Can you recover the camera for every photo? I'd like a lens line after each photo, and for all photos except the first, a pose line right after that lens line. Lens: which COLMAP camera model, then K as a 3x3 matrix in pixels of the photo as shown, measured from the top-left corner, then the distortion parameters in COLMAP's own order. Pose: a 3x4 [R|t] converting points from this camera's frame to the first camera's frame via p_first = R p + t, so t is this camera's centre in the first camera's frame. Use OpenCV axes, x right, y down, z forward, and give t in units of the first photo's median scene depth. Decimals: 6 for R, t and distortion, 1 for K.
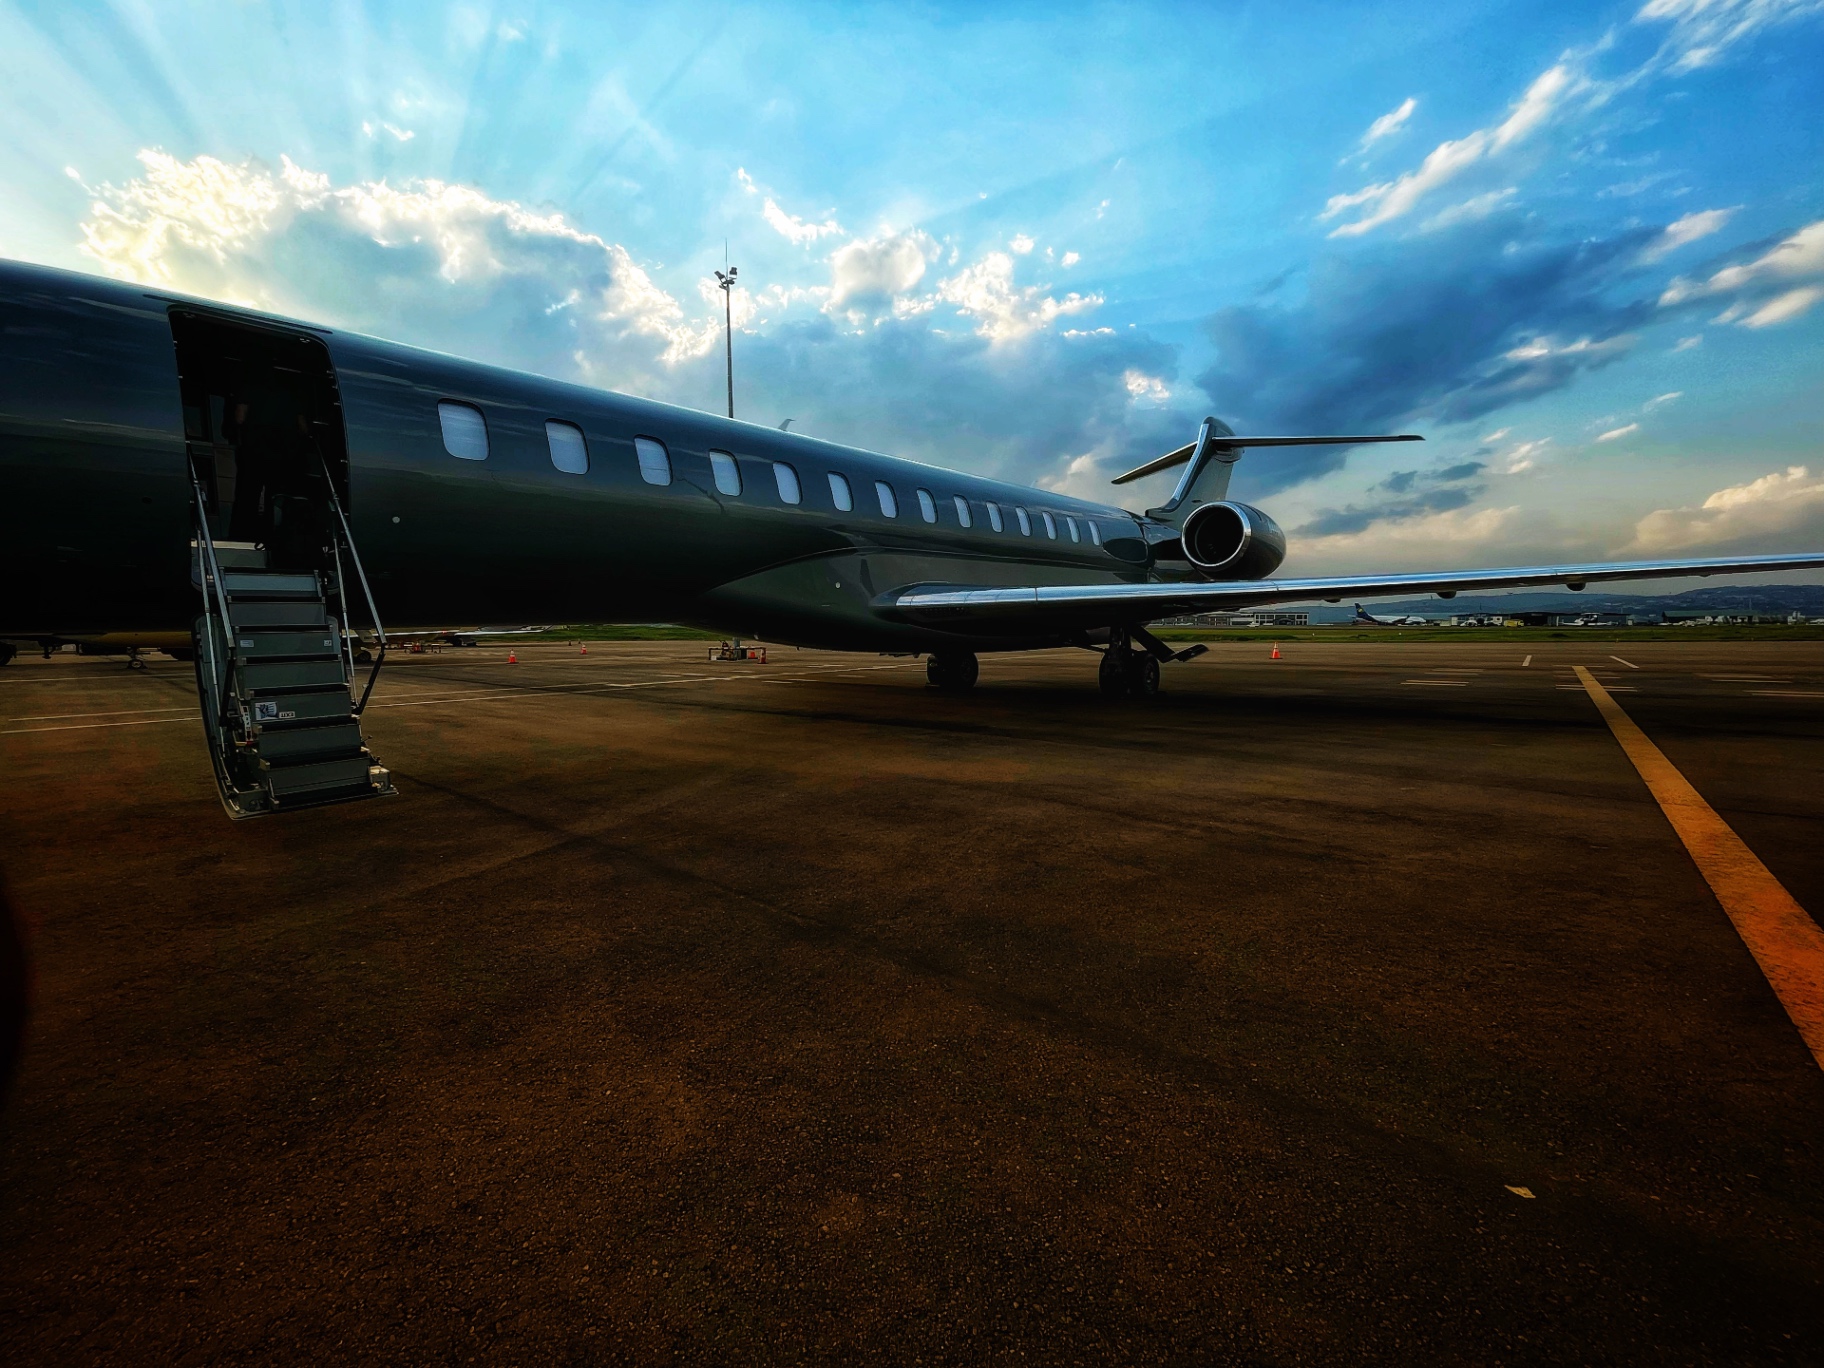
lens RADIAL K [[720.2, 0, 912.0], [0, 720.2, 684.0], [0, 0, 1]] dist [0.001867, -0.000116]
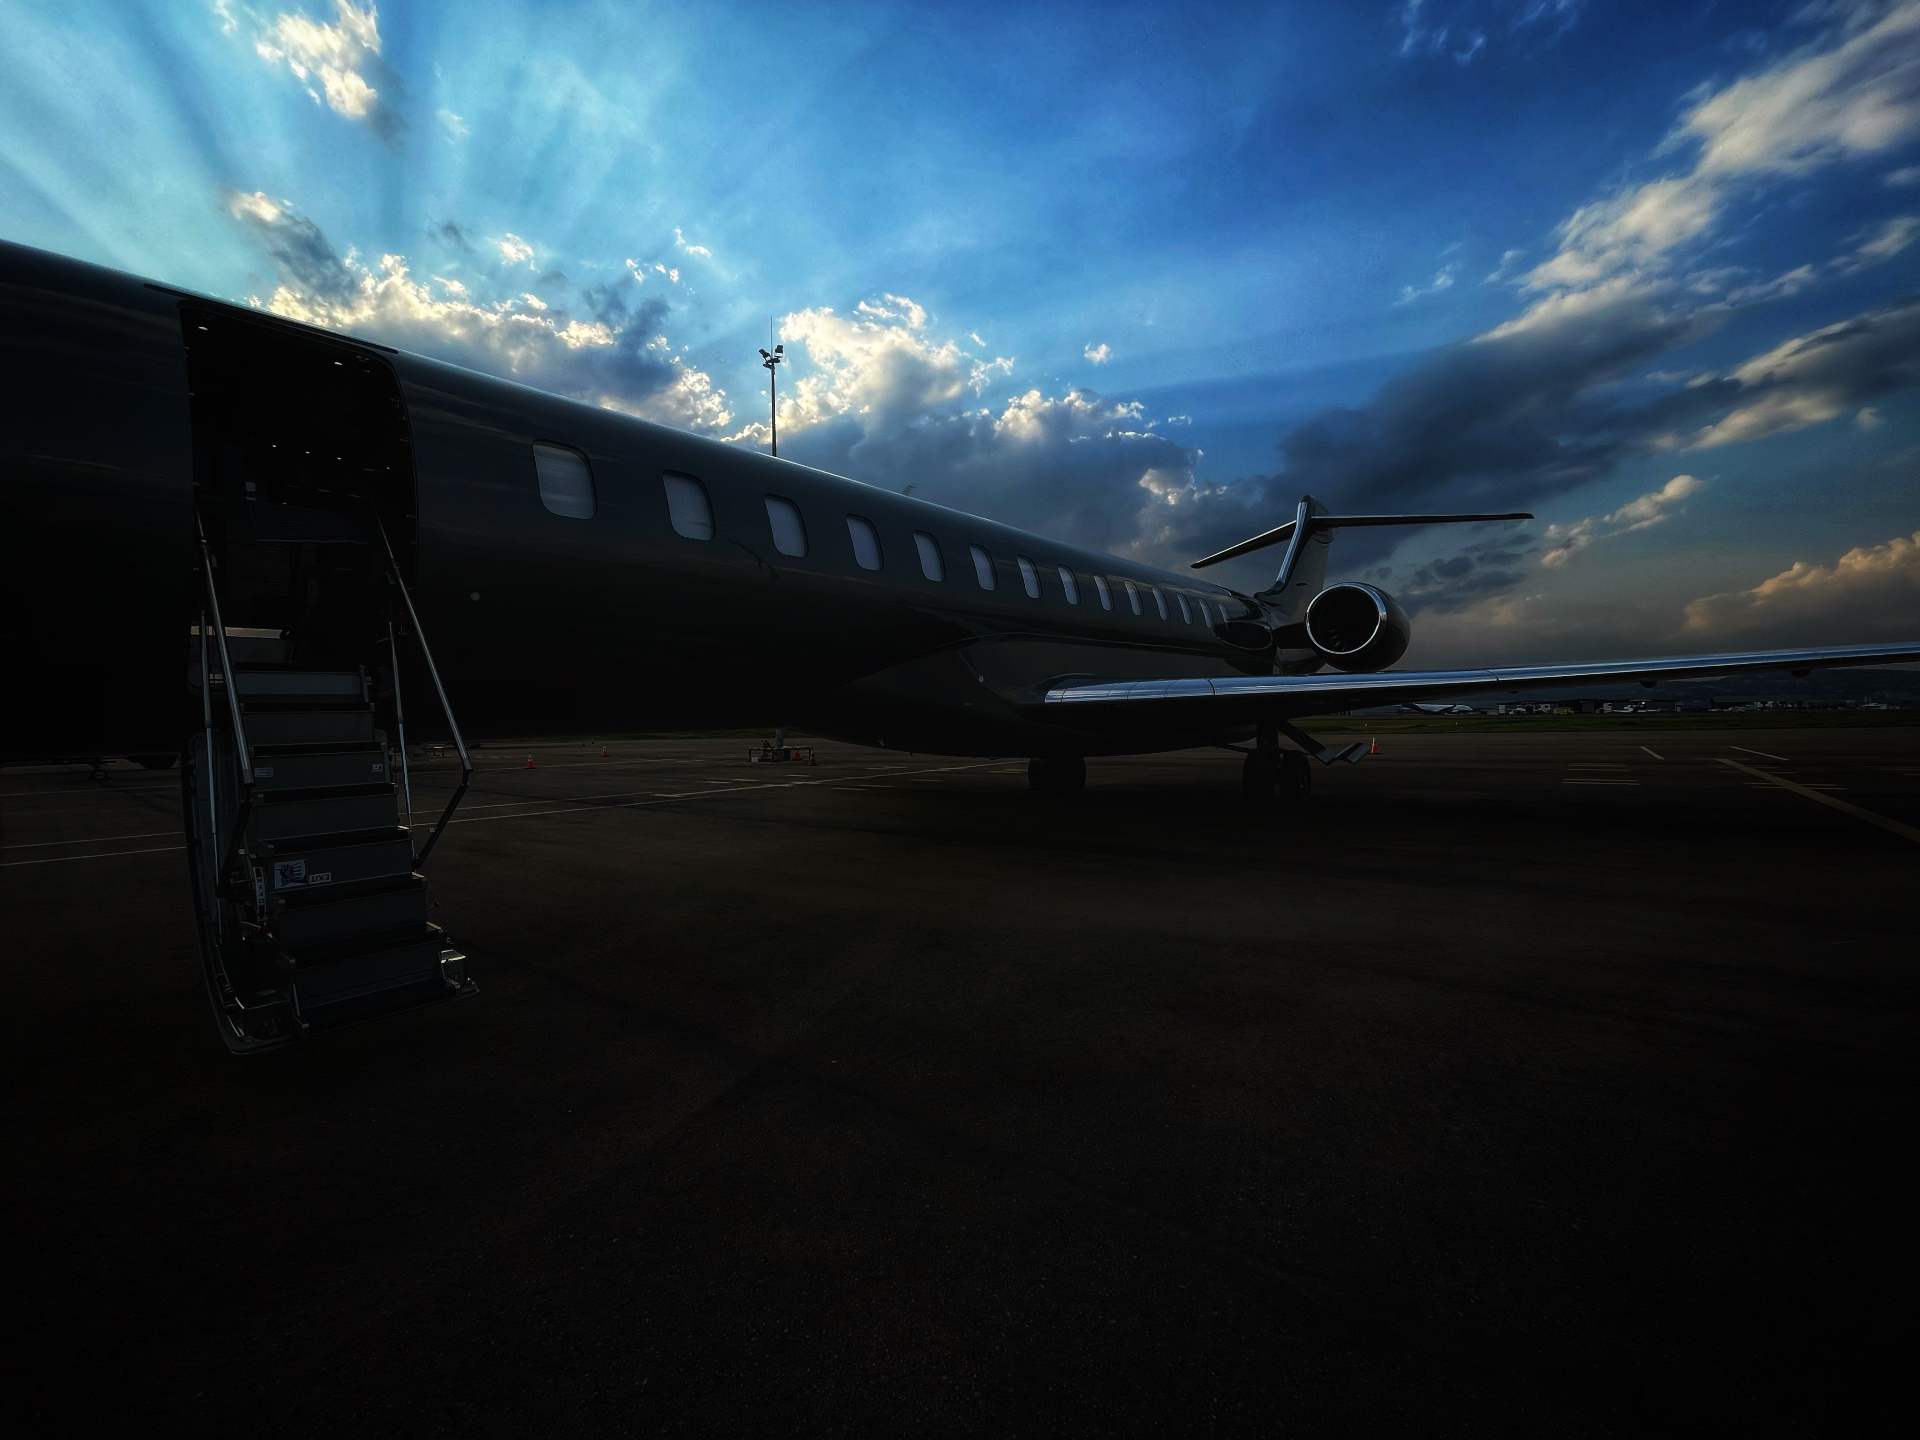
lens RADIAL K [[762.0, 0, 960.0], [0, 762.0, 720.0], [0, 0, 1]] dist [-0.001841, -0.000025]
pose [[0.999611, -0.010433, 0.025857, -0.098350], [0.012473, 0.996717, -0.080000, -0.013846], [-0.024937, 0.080292, 0.996459, 0.091073]]
